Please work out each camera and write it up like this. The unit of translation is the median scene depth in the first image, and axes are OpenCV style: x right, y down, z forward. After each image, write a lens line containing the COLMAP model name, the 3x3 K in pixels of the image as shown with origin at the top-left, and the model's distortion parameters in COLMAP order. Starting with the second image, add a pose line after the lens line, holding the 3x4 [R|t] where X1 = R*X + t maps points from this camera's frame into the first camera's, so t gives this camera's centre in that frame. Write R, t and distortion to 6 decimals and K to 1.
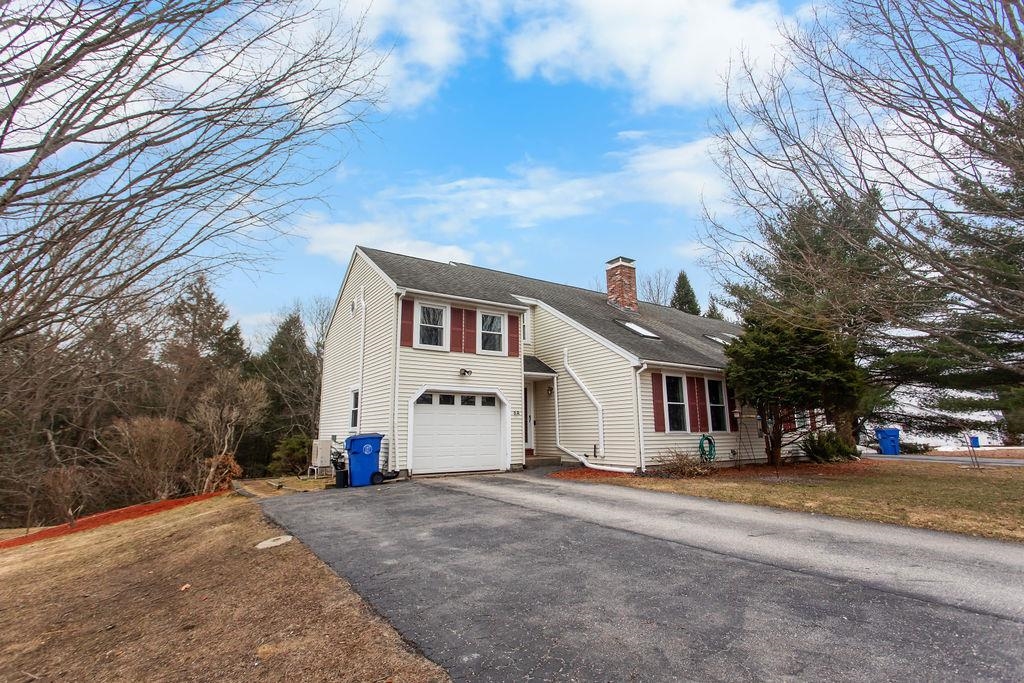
lens RADIAL K [[498.8, 0, 516.3], [0, 498.8, 340.9], [0, 0, 1]] dist [0.003542, 0.000162]
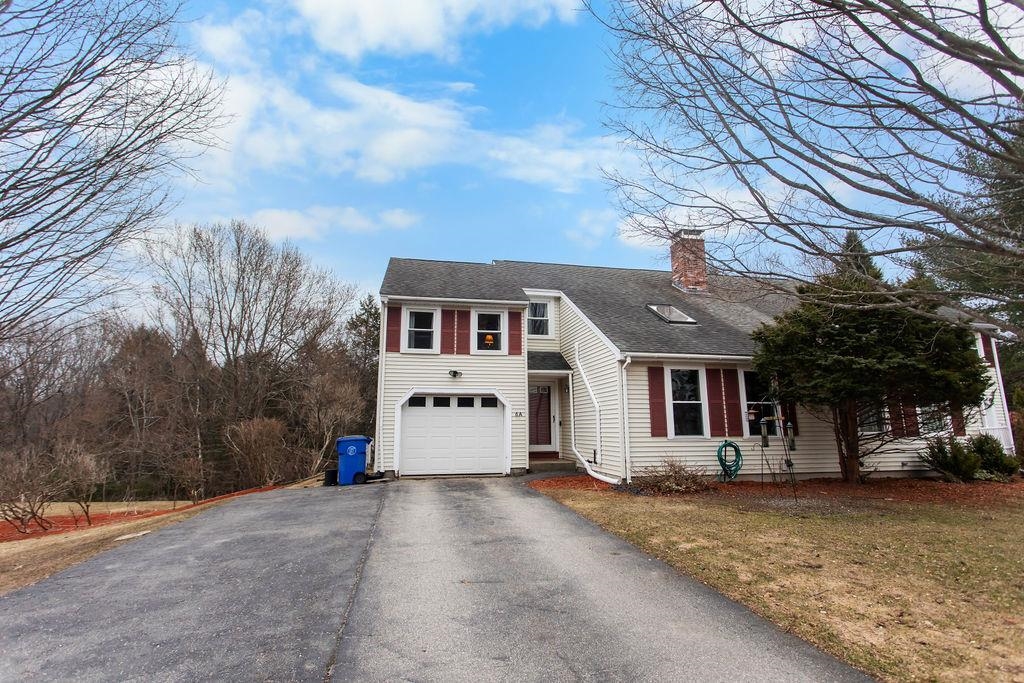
lens RADIAL K [[498.8, 0, 516.3], [0, 498.8, 340.9], [0, 0, 1]] dist [0.003542, 0.000162]
pose [[0.920699, -0.061075, -0.385465, 0.384703], [0.066792, 0.997766, 0.001443, 0.004031], [0.384516, -0.027075, 0.922721, 0.132425]]
